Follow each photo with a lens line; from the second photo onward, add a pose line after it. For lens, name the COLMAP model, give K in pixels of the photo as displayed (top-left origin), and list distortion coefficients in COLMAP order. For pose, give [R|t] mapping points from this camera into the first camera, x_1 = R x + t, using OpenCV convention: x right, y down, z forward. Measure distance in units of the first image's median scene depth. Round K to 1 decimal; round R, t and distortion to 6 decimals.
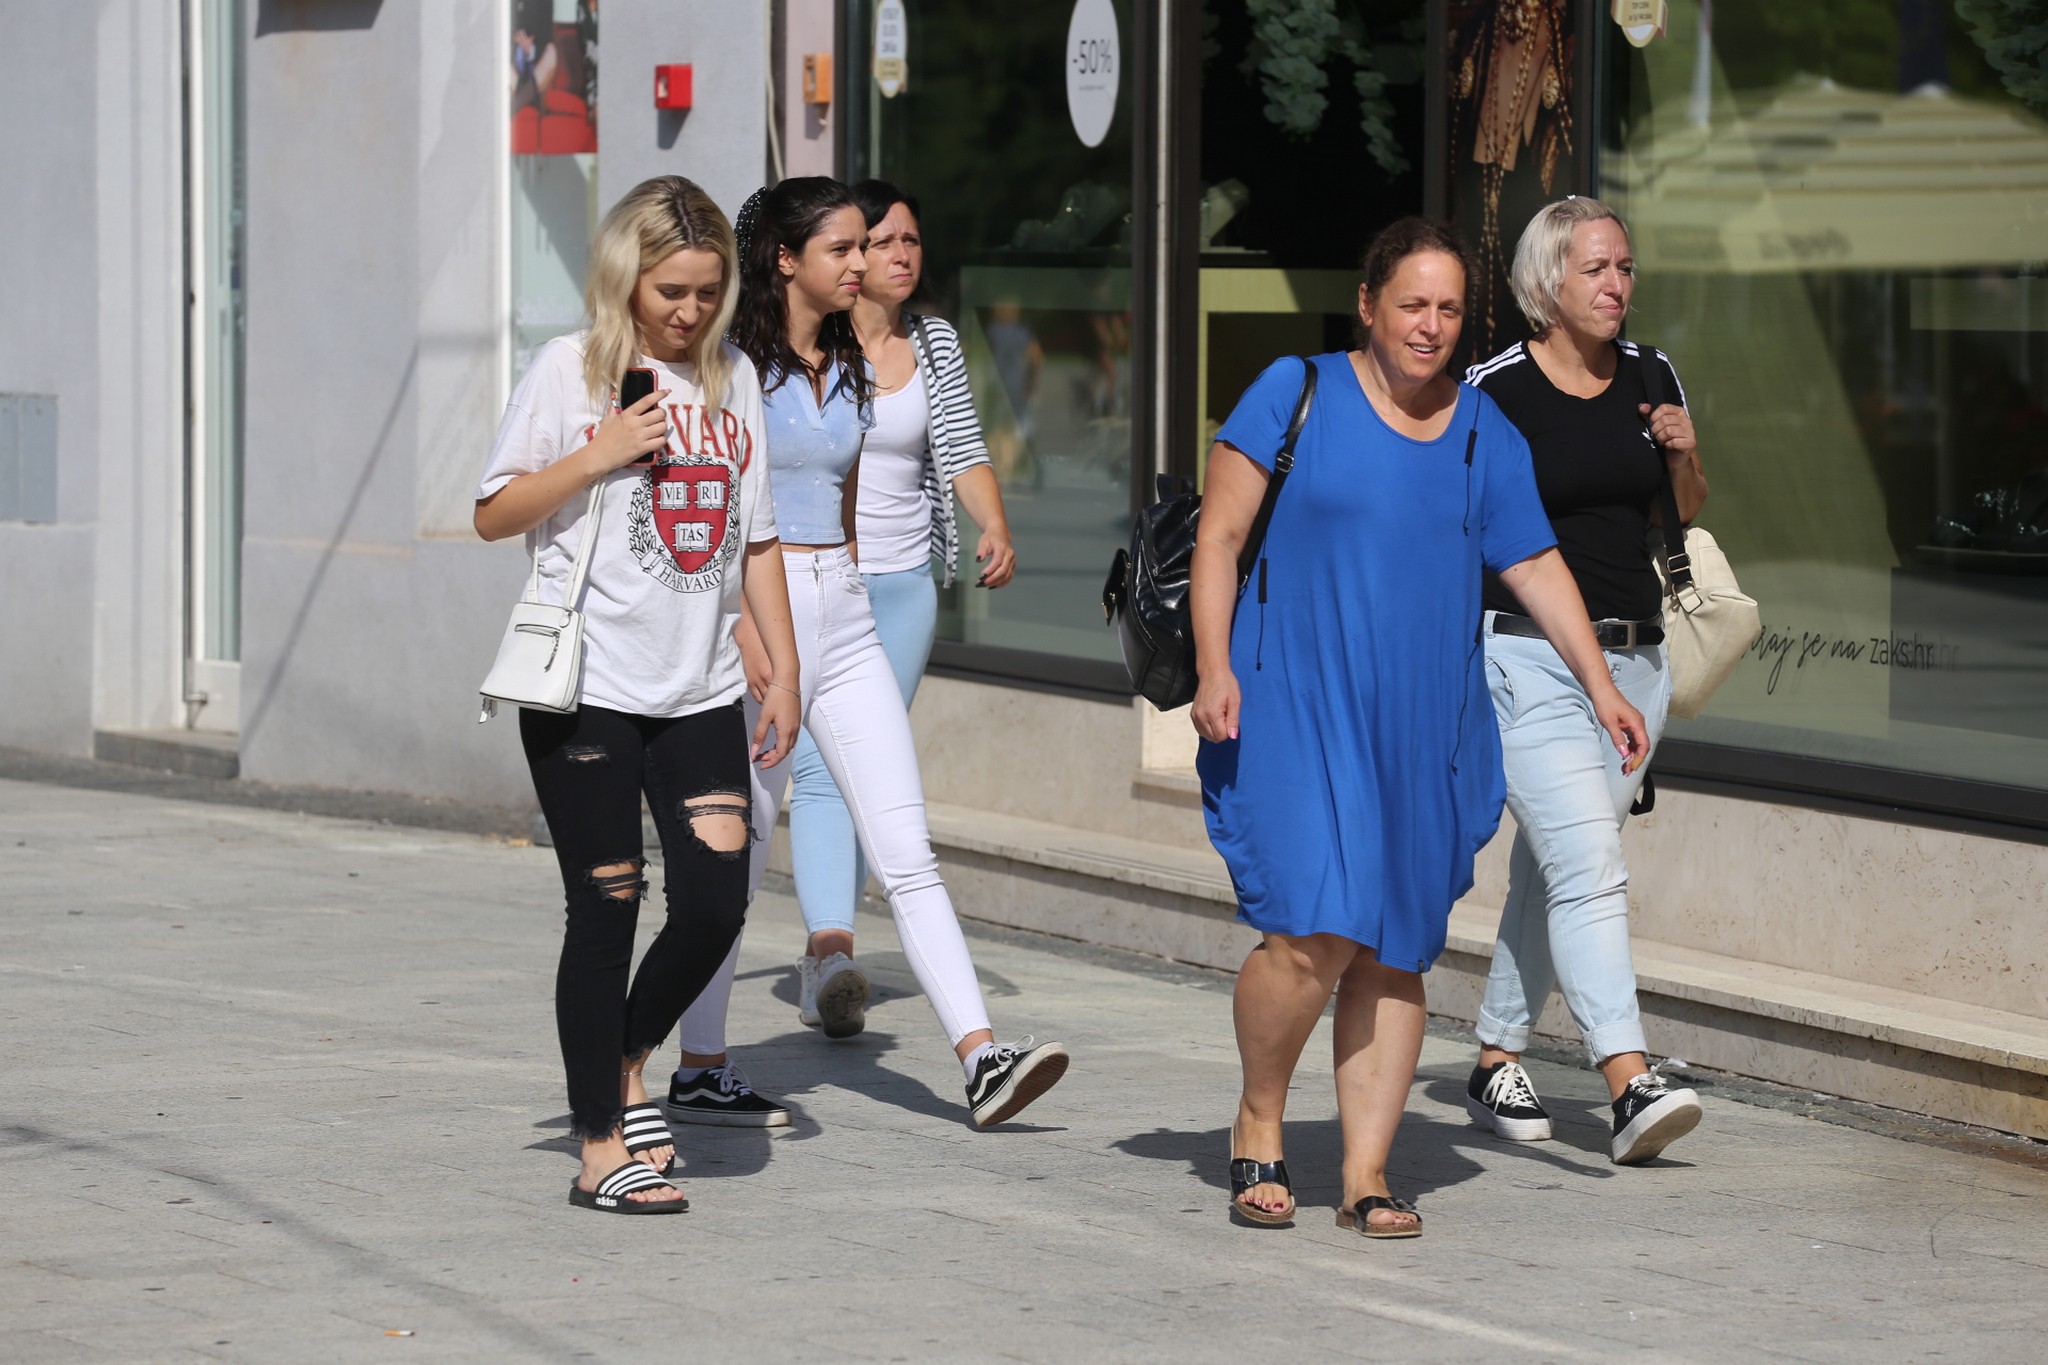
lens RADIAL K [[9381.7, 0, 1023.0], [0, 9381.7, 685.9], [0, 0, 1]] dist [0.634244, 0.000000]
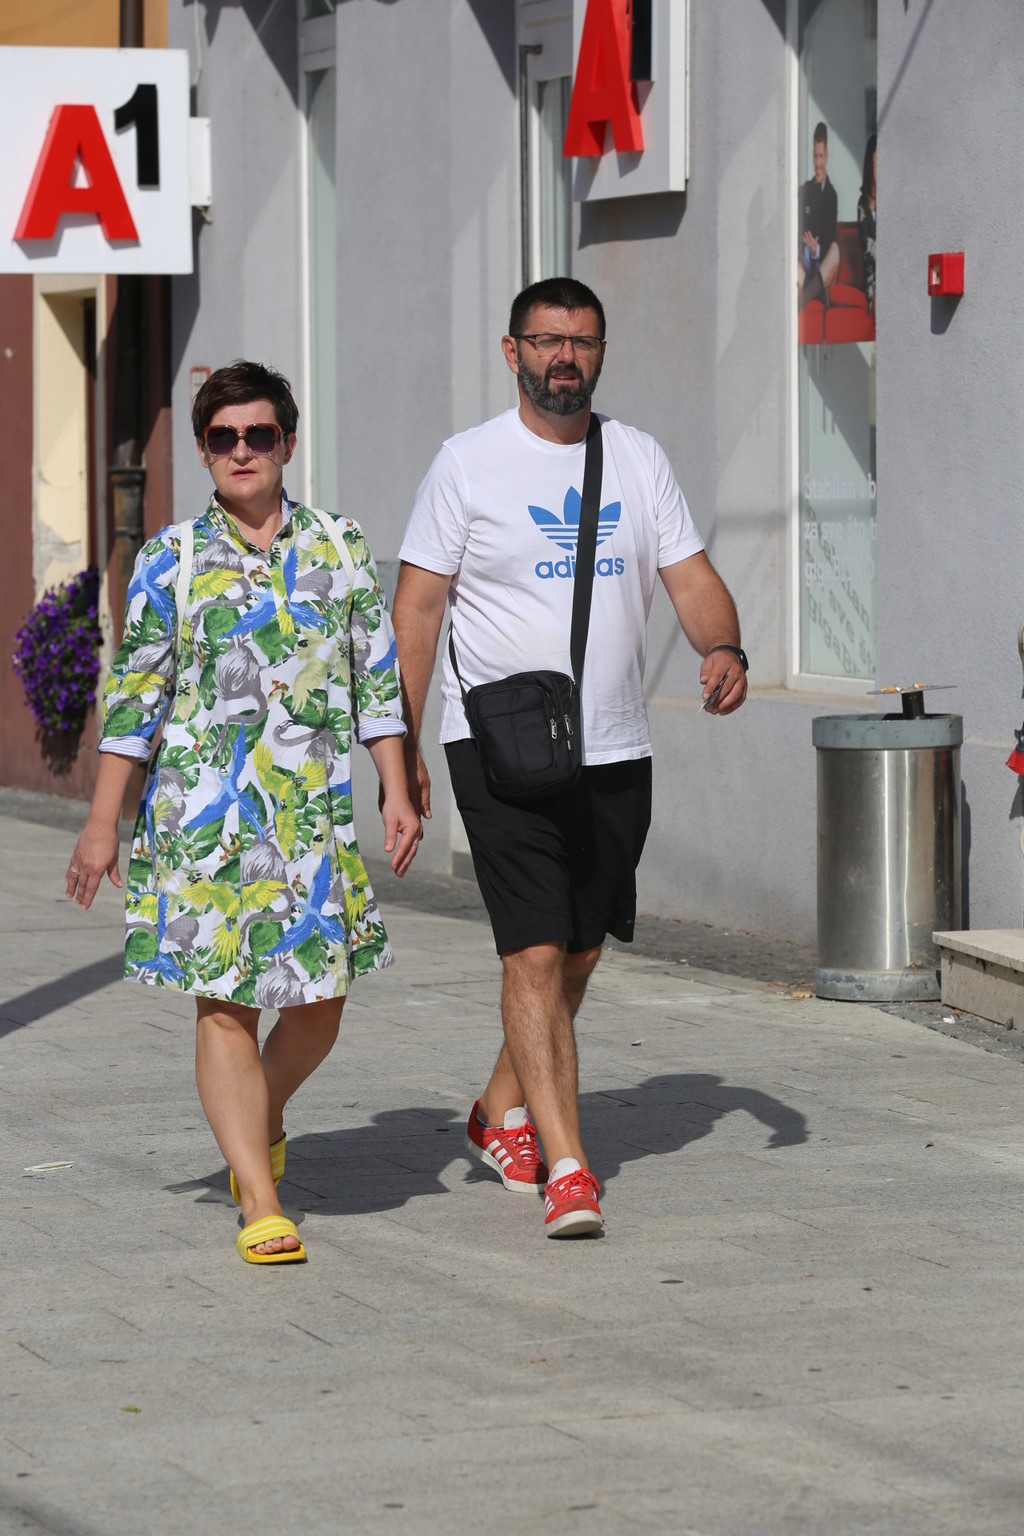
lens RADIAL K [[5631.3, 0, 508.7], [0, 5631.3, 767.6], [0, 0, 1]] dist [0.580069, 0.000000]
pose [[0.993154, -0.009377, -0.116434, -0.011370], [0.010936, 0.999859, 0.012762, -0.015671], [0.116298, -0.013948, 0.993116, 0.337003]]
